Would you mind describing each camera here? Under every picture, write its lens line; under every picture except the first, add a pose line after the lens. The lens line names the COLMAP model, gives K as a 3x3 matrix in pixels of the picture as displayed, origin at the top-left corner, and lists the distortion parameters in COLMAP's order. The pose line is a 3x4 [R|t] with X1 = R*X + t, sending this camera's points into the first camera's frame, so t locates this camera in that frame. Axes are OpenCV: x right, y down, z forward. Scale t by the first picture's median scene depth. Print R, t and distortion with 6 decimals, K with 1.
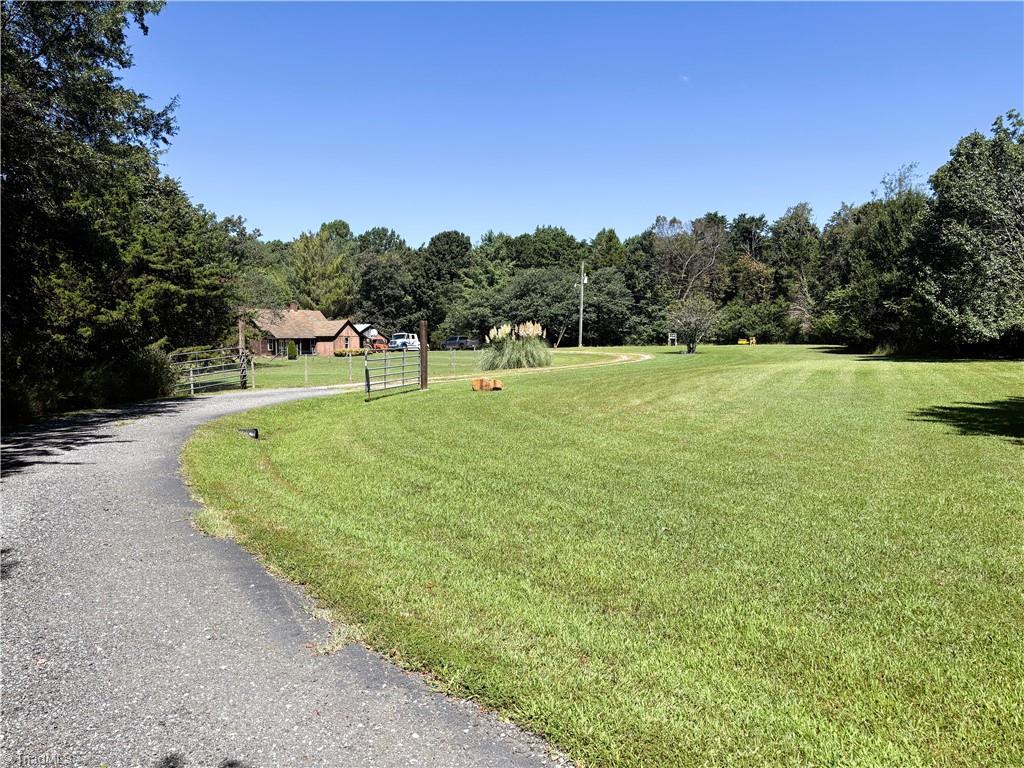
lens RADIAL K [[771.9, 0, 515.1], [0, 771.9, 387.0], [0, 0, 1]] dist [0.071379, -0.000302]
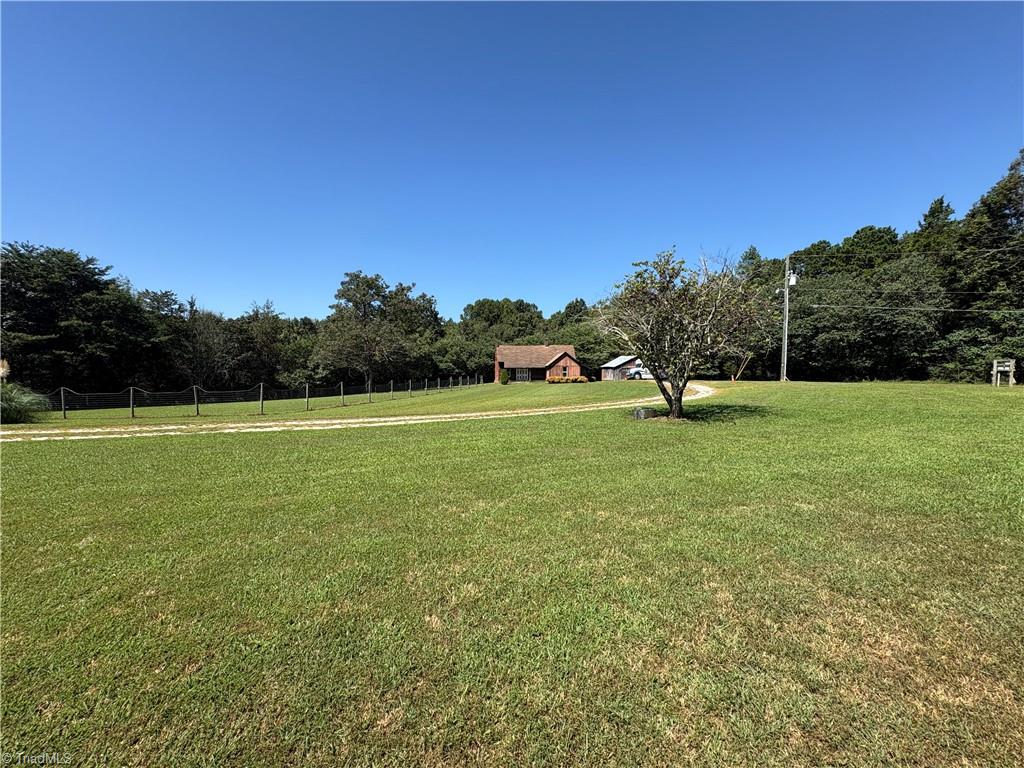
lens RADIAL K [[408.3, 0, 515.3], [0, 408.3, 379.5], [0, 0, 1]] dist [0.002340, 0.000114]
pose [[0.551965, 0.027720, -0.833407, 0.232269], [-0.048192, 0.998837, 0.001304, -0.039654], [0.832474, 0.039444, 0.552659, 0.563248]]
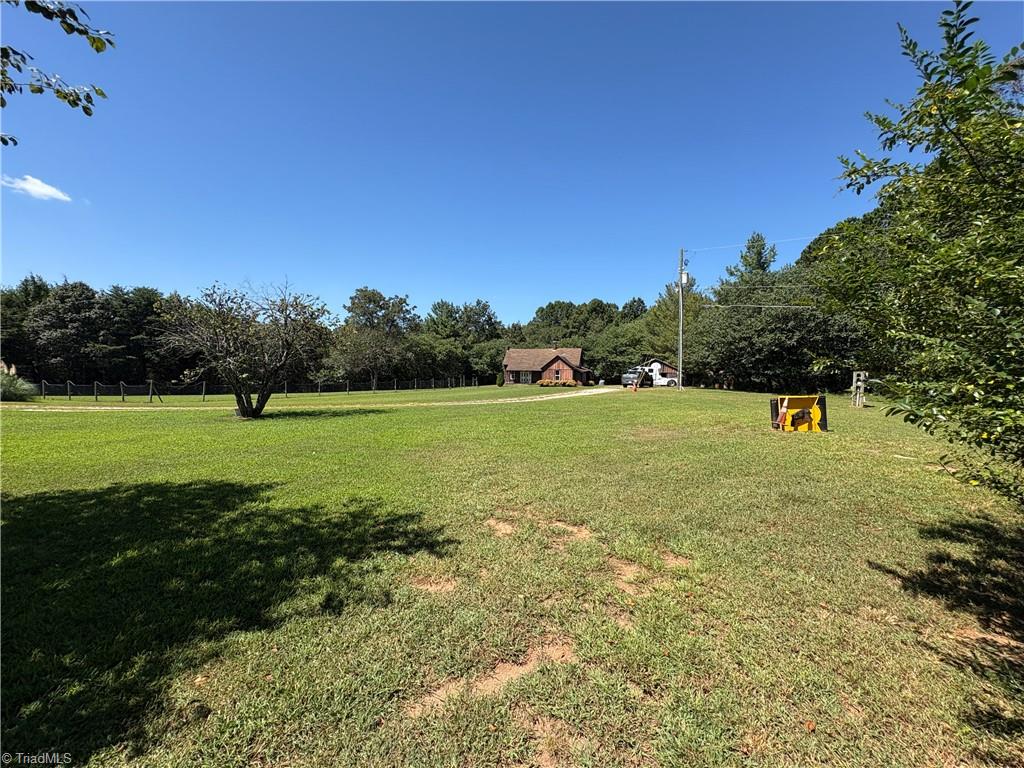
lens RADIAL K [[408.3, 0, 516.5], [0, 408.3, 384.4], [0, 0, 1]] dist [0.002340, 0.000114]
pose [[0.249025, 0.048276, -0.967293, 0.333703], [-0.067623, 0.997186, 0.032359, -0.054911], [0.966133, 0.057353, 0.251589, 0.736355]]
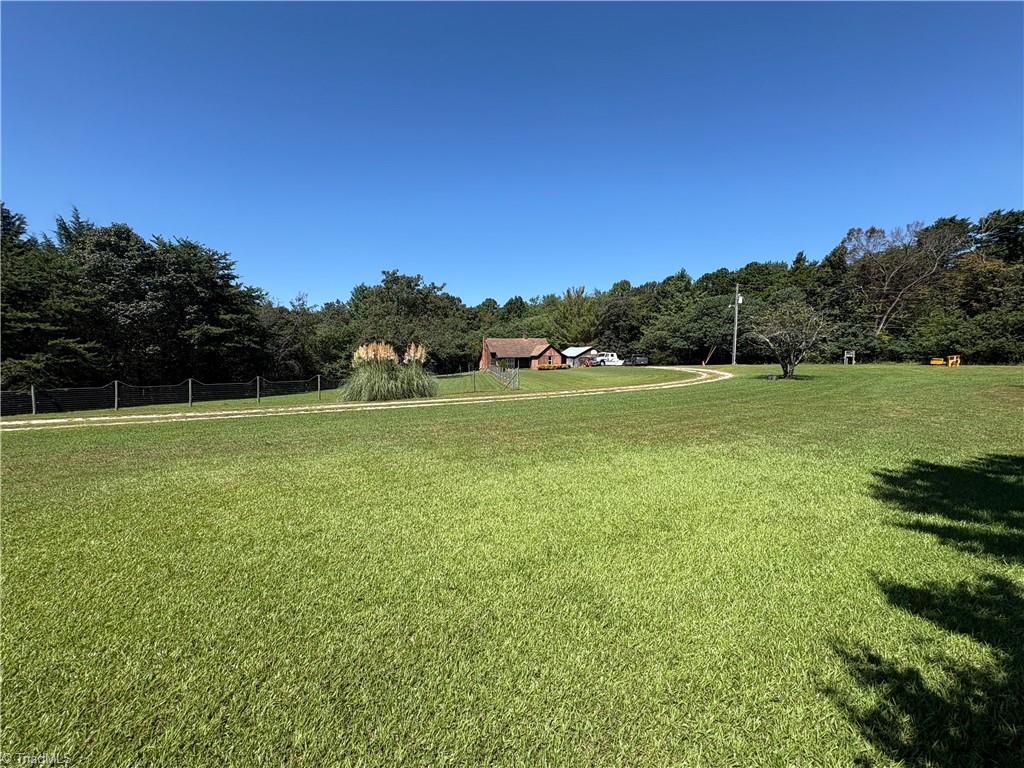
lens RADIAL K [[408.3, 0, 511.9], [0, 408.3, 381.4], [0, 0, 1]] dist [0.002340, 0.000114]
pose [[0.783550, 0.035241, -0.620329, 0.178745], [-0.032577, 0.999347, 0.015625, -0.025961], [0.620475, 0.007966, 0.784186, 0.348388]]
